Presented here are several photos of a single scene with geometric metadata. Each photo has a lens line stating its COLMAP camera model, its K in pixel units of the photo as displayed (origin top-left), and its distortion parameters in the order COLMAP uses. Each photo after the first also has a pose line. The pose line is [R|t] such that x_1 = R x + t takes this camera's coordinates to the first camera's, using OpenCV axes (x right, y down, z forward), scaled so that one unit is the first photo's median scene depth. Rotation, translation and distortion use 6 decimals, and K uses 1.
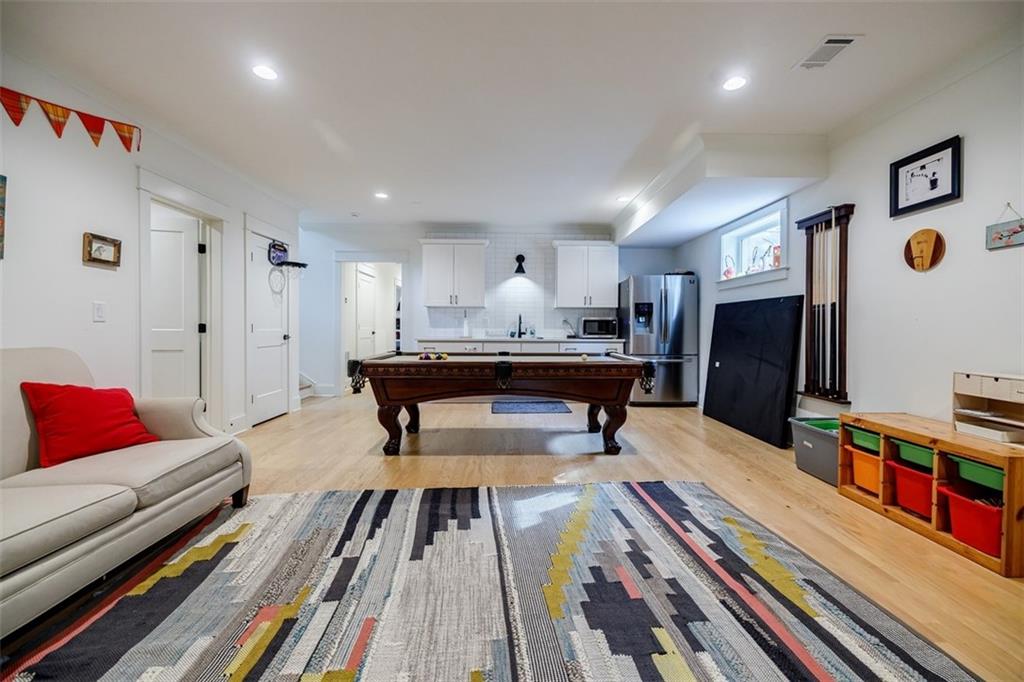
lens RADIAL K [[425.0, 0, 515.6], [0, 425.0, 331.5], [0, 0, 1]] dist [-0.001716, -0.000219]
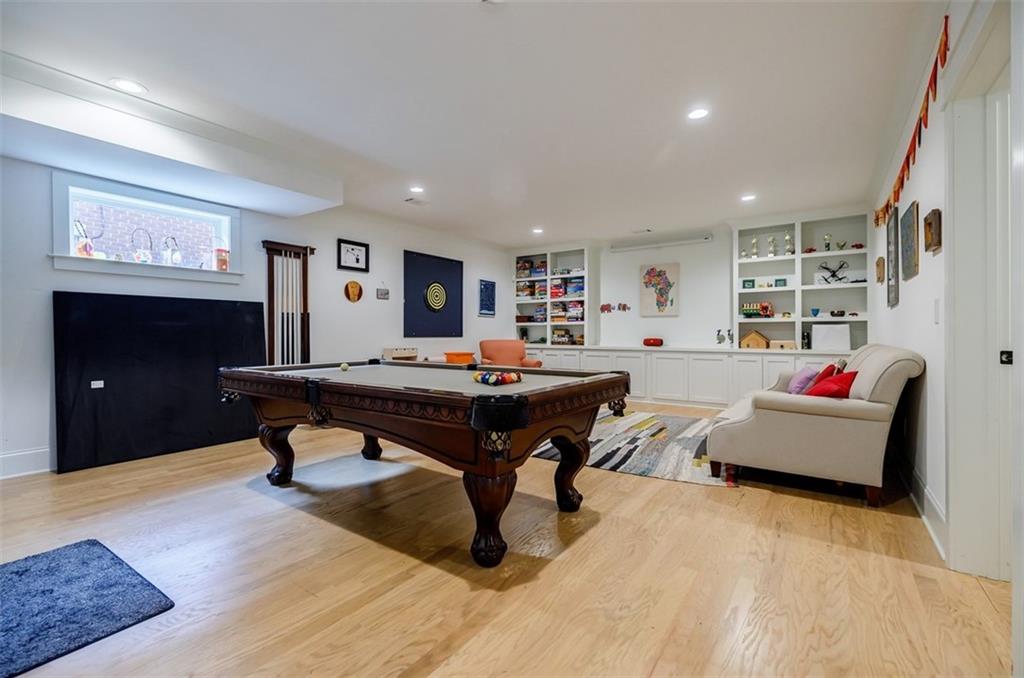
lens RADIAL K [[451.0, 0, 514.1], [0, 451.0, 336.3], [0, 0, 1]] dist [-0.000053, -0.000010]
pose [[-0.800176, -0.005935, 0.599736, -0.864811], [0.005013, 0.999850, 0.016583, -0.012944], [-0.599744, 0.016276, -0.800026, 2.137936]]
